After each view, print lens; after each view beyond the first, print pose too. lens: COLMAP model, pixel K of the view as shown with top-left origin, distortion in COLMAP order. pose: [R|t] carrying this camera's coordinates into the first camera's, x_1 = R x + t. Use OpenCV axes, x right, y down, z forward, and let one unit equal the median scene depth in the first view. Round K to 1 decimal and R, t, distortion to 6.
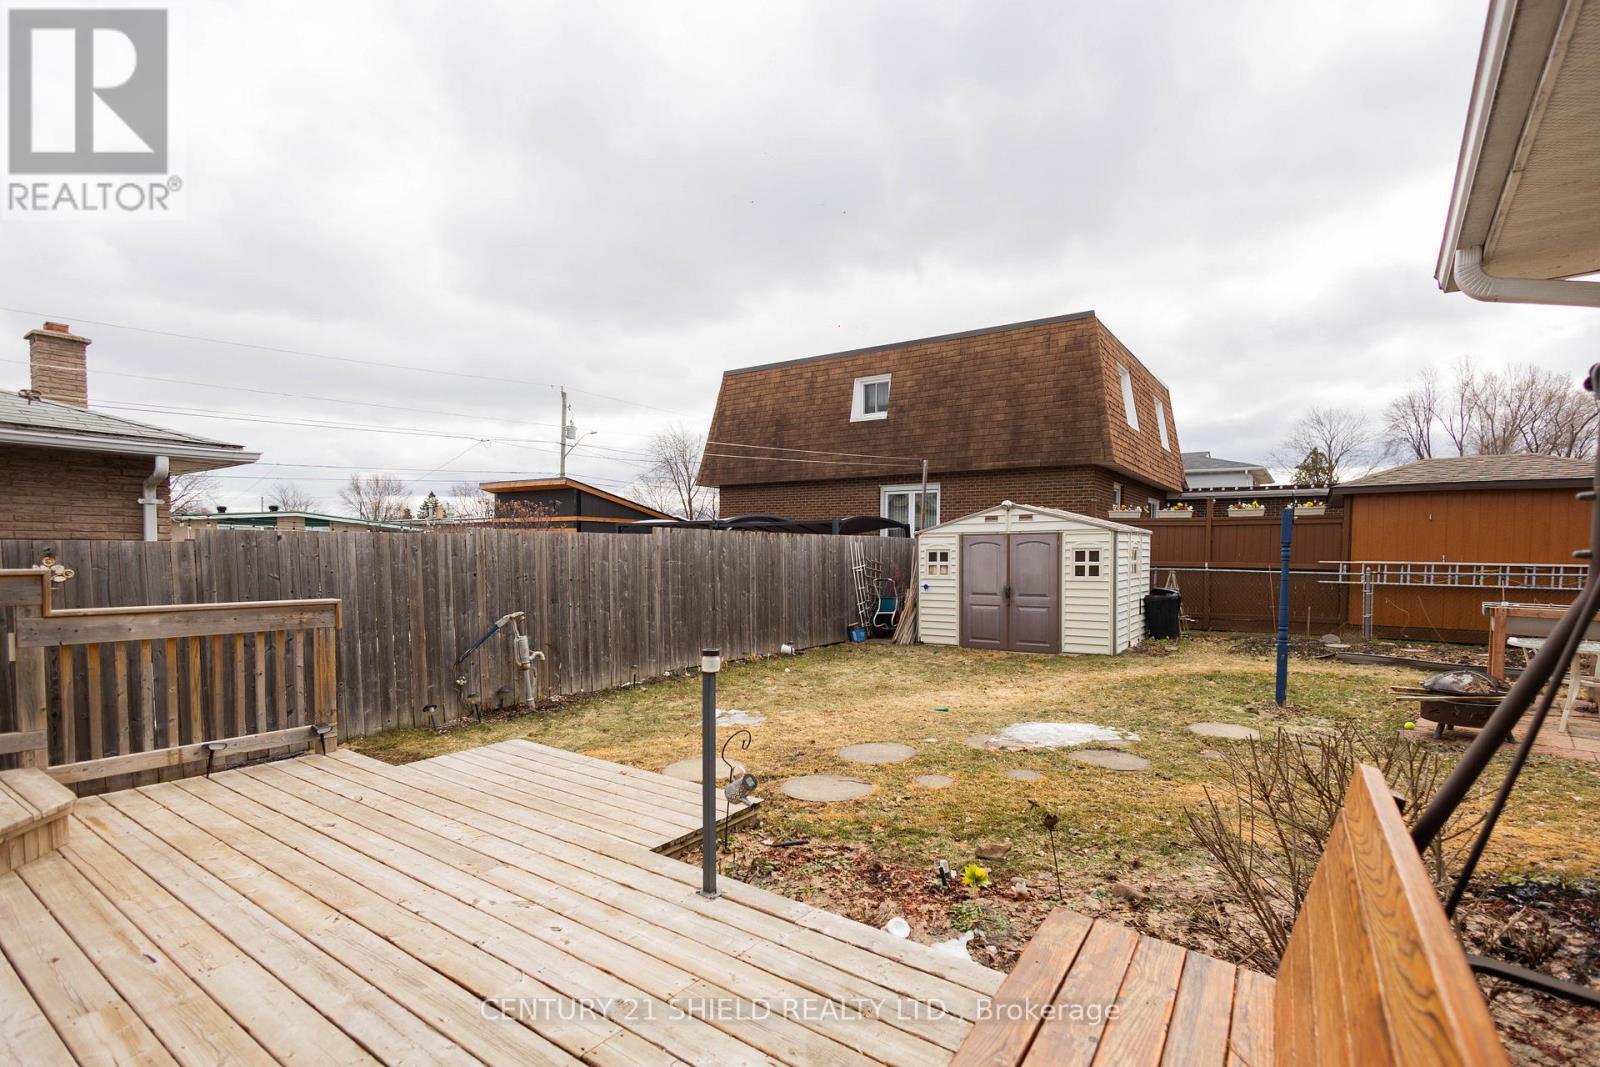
lens RADIAL K [[699.3, 0, 806.7], [0, 699.3, 534.1], [0, 0, 1]] dist [0.011251, 0.000104]
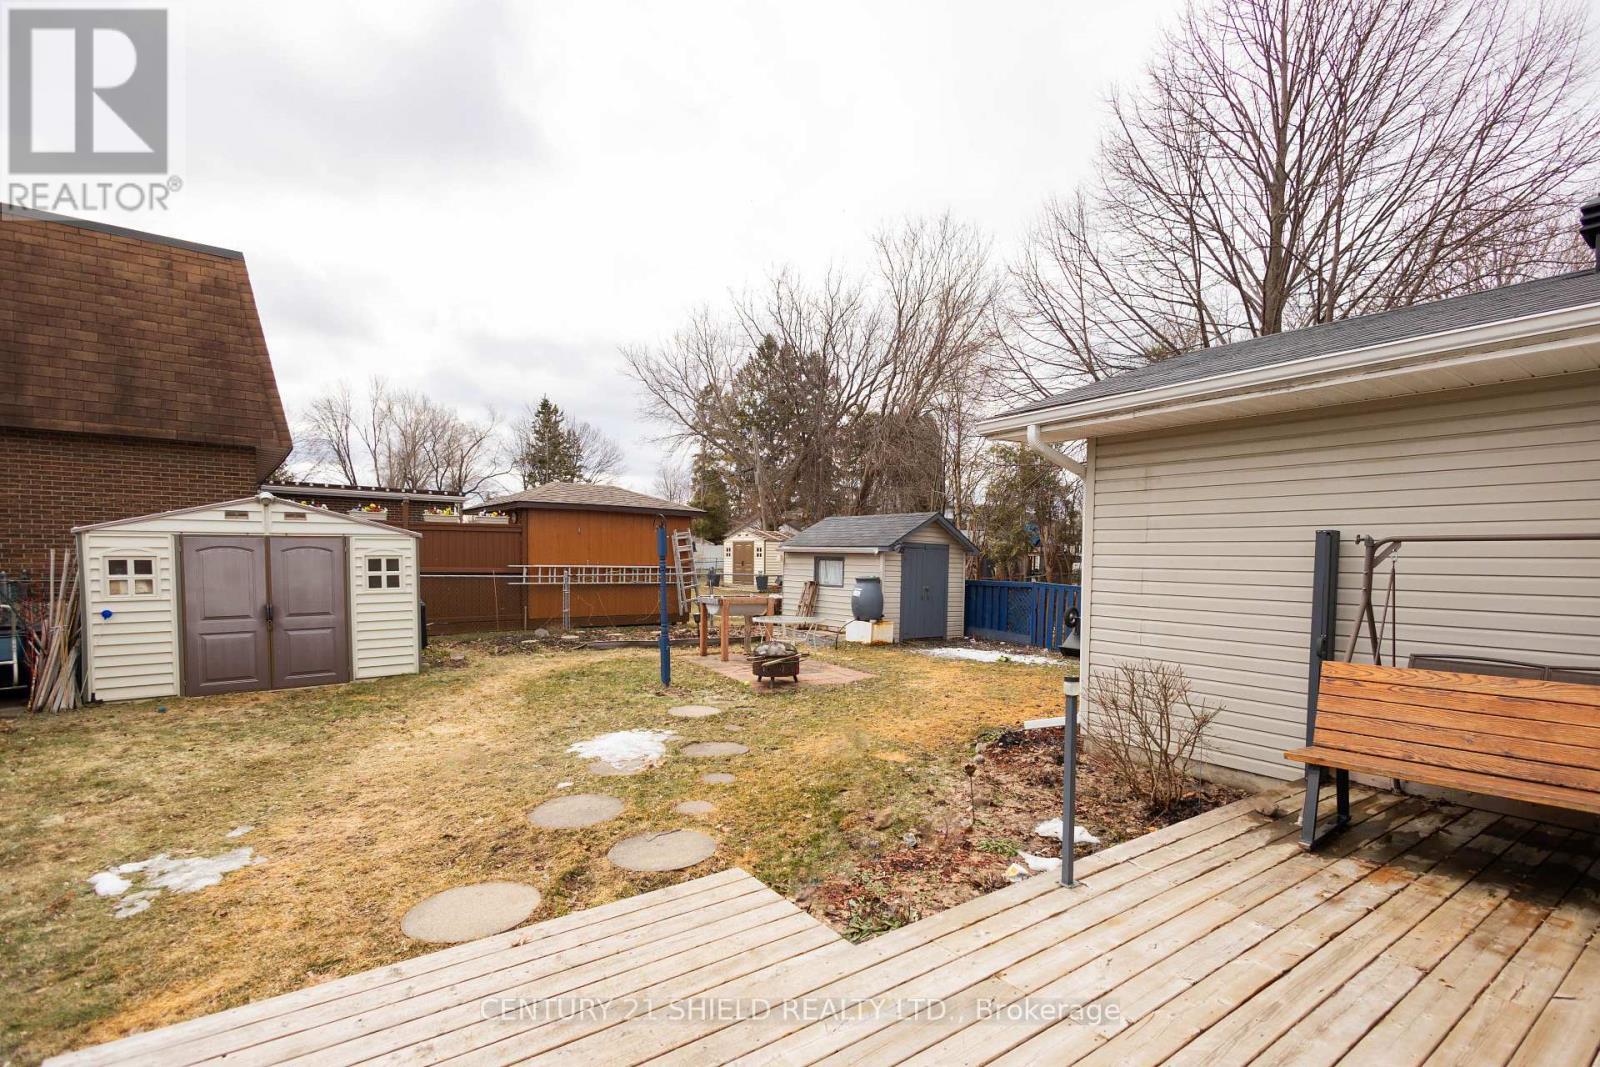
lens RADIAL K [[728.9, 0, 806.5], [0, 728.9, 543.7], [0, 0, 1]] dist [0.007850, -0.000263]
pose [[0.359664, 0.016078, 0.932943, -0.245582], [-0.030603, 0.999517, -0.005427, -0.005688], [-0.932580, -0.026599, 0.359982, 0.168444]]
